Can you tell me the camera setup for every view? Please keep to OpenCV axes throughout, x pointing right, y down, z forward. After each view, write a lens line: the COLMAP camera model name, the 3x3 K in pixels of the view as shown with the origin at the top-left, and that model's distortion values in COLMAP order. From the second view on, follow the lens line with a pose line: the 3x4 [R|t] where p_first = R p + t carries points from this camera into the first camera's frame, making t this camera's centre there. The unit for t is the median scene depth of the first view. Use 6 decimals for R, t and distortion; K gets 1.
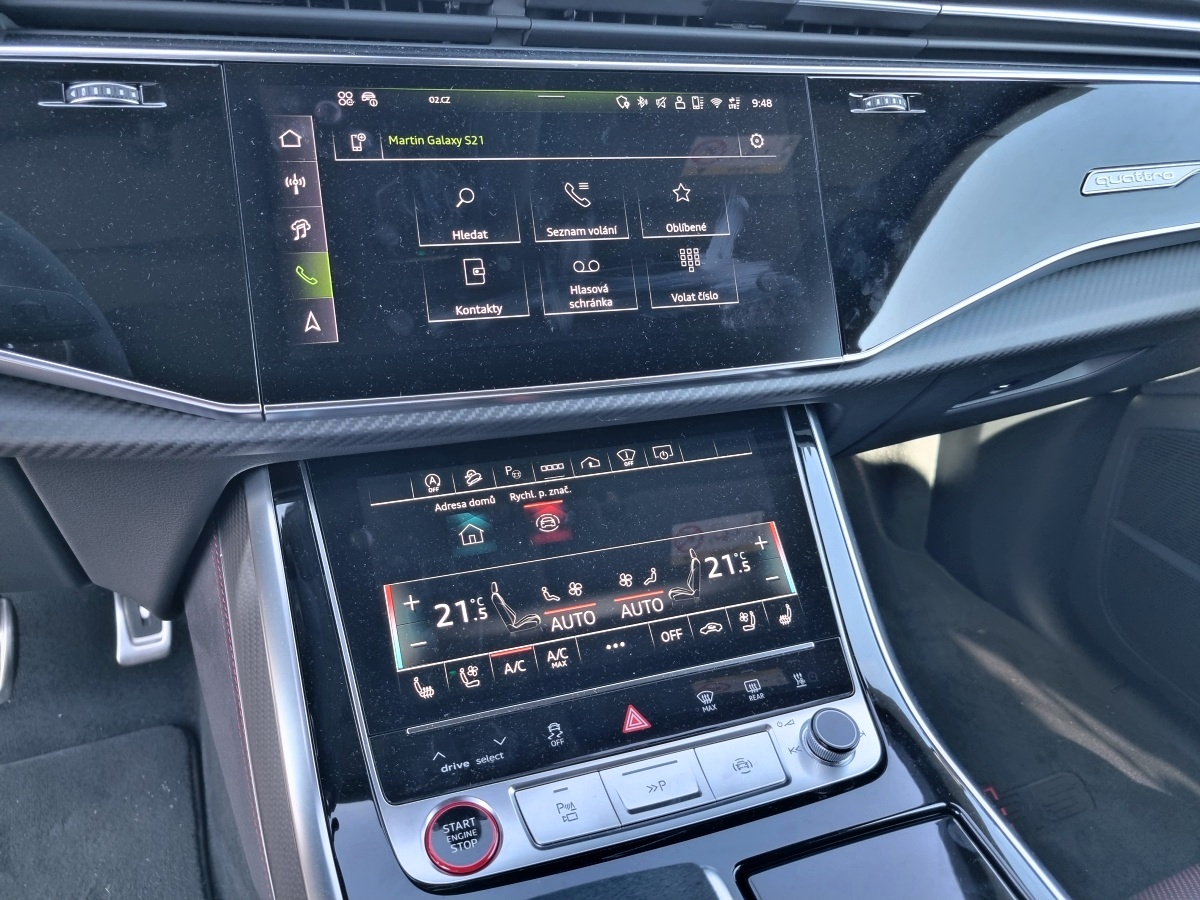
lens RADIAL K [[918.0, 0, 594.5], [0, 918.0, 458.7], [0, 0, 1]] dist [0.029395, -0.009655]
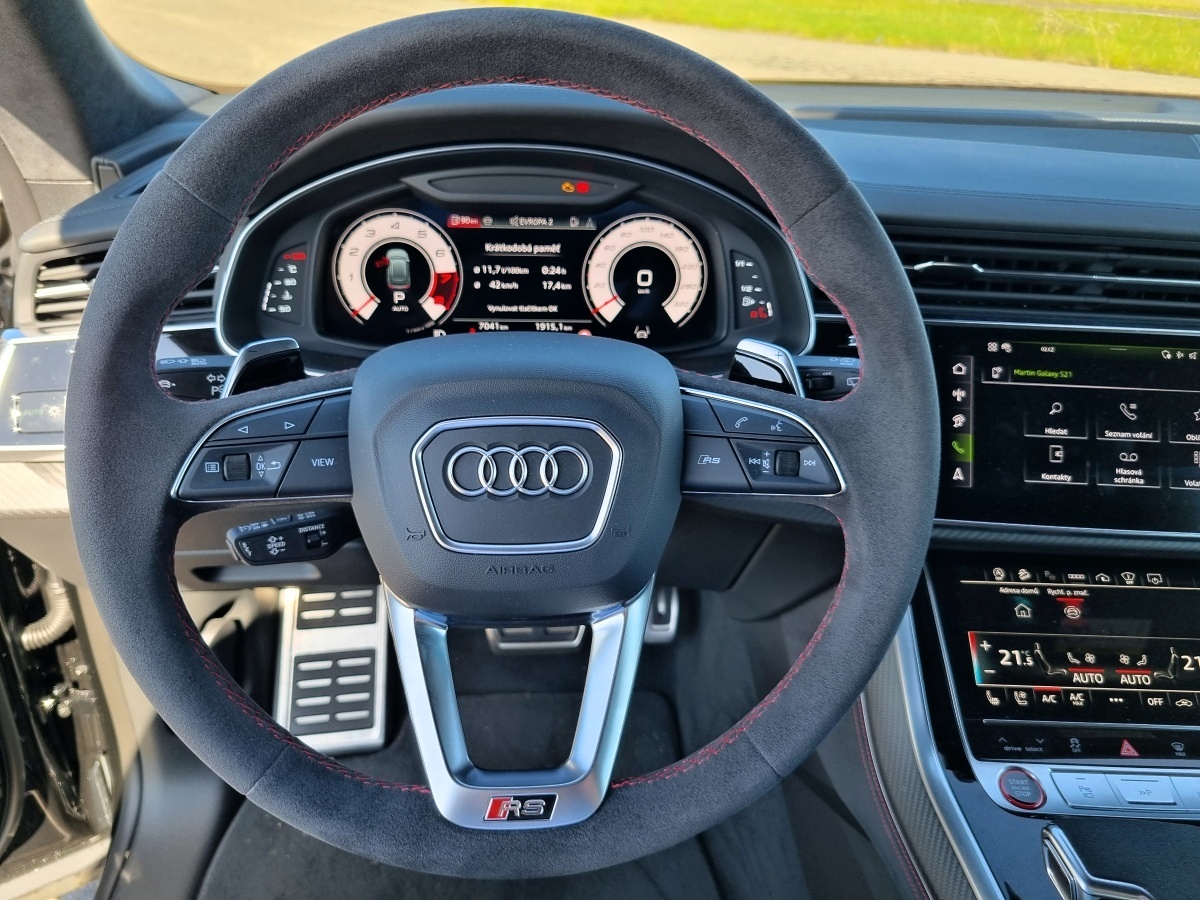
lens RADIAL K [[918.0, 0, 598.8], [0, 918.0, 451.0], [0, 0, 1]] dist [0.029395, -0.009655]
pose [[0.943905, 0.137750, -0.300115, -0.394783], [-0.152332, 0.987997, -0.025624, -0.039805], [0.292983, 0.069904, 0.953559, -0.792481]]
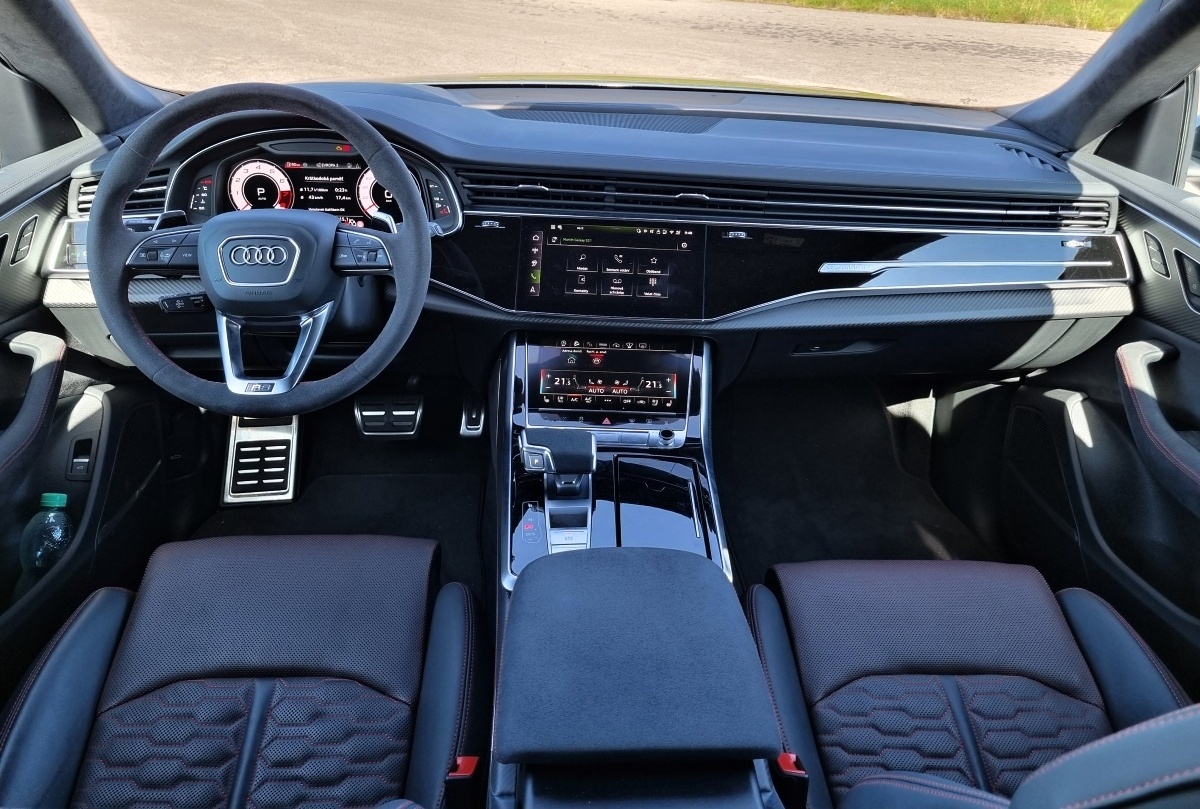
lens RADIAL K [[905.2, 0, 600.6], [0, 905.2, 360.8], [0, 0, 1]] dist [0.041554, 0.000265]
pose [[0.934082, 0.124829, -0.334528, 1.025344], [-0.155526, 0.985592, -0.066491, 0.281992], [0.321408, 0.114136, 0.940037, -1.943697]]
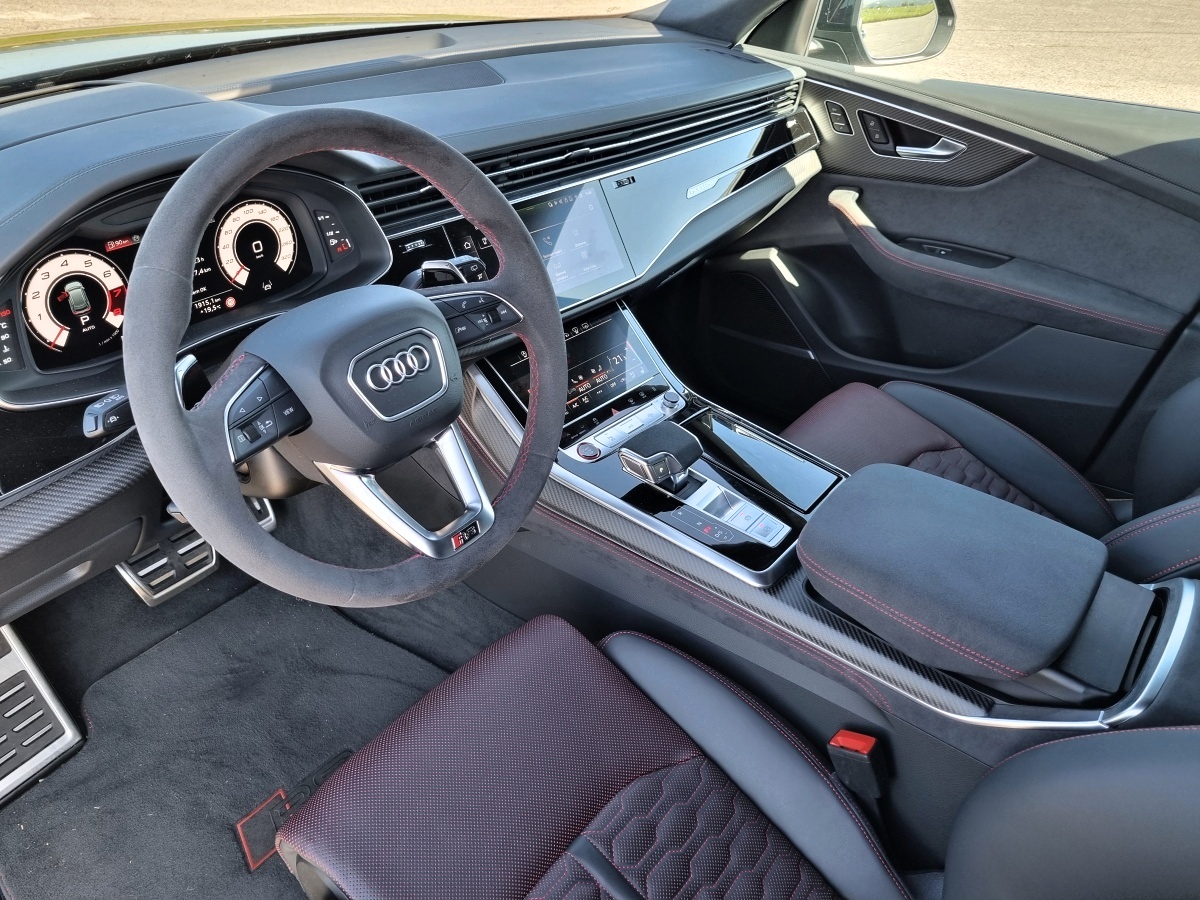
lens RADIAL K [[918.0, 0, 609.2], [0, 918.0, 456.9], [0, 0, 1]] dist [0.029395, -0.009655]
pose [[0.871142, -0.291038, 0.395485, -1.175863], [0.250455, 0.956132, 0.151935, -0.035555], [-0.422355, -0.033306, 0.905819, -1.682454]]
